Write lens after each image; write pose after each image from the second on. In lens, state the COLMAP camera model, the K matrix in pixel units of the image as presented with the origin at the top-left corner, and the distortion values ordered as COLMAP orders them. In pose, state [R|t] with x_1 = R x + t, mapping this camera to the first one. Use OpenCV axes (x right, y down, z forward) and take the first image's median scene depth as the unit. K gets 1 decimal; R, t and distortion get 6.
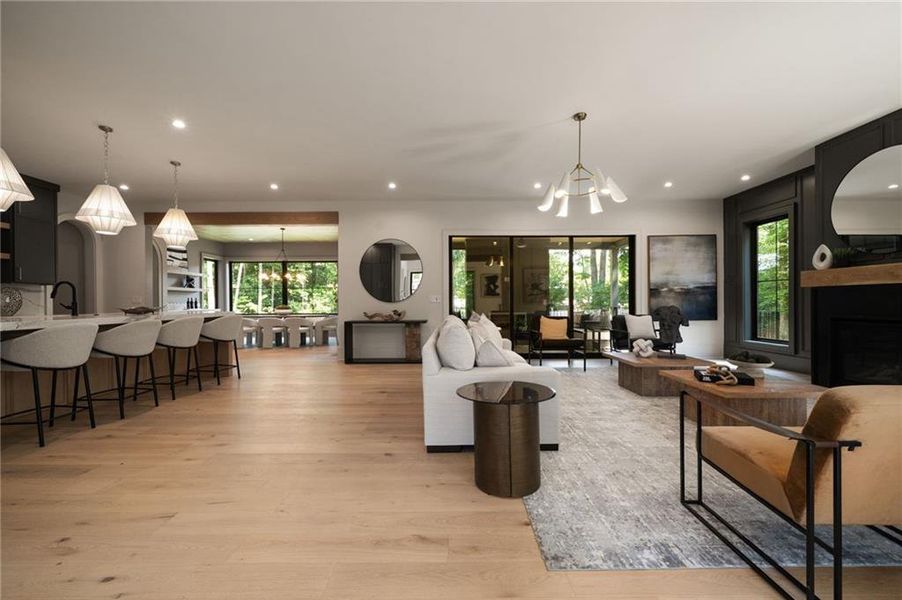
lens RADIAL K [[367.5, 0, 452.9], [0, 367.5, 304.9], [0, 0, 1]] dist [-0.001445, -0.000047]
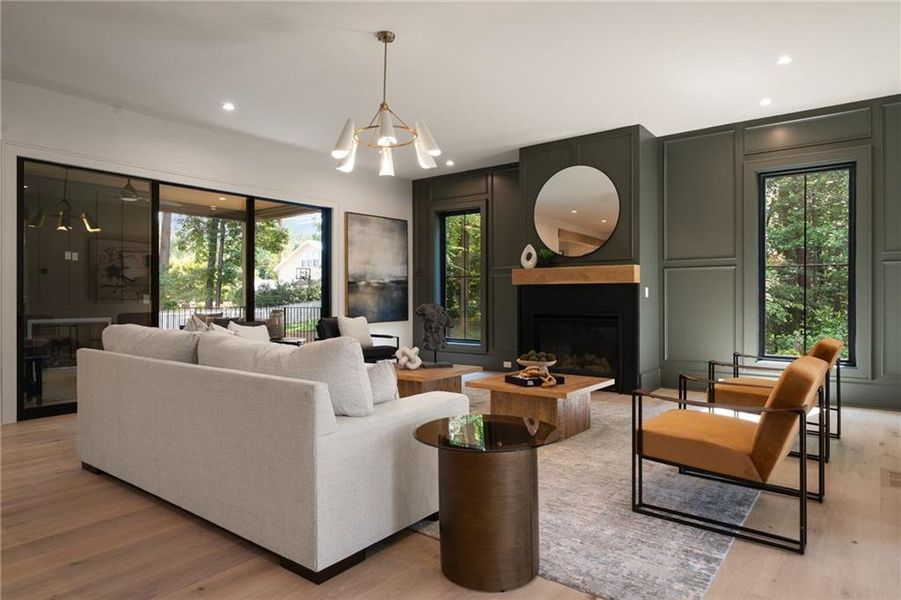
lens RADIAL K [[541.9, 0, 450.5], [0, 541.9, 300.0], [0, 0, 1]] dist [0.001283, -0.000077]
pose [[0.617289, 0.000961, 0.786736, -0.337197], [0.004081, 0.999982, -0.004423, -0.000190], [-0.786726, 0.005940, 0.617274, 0.221015]]
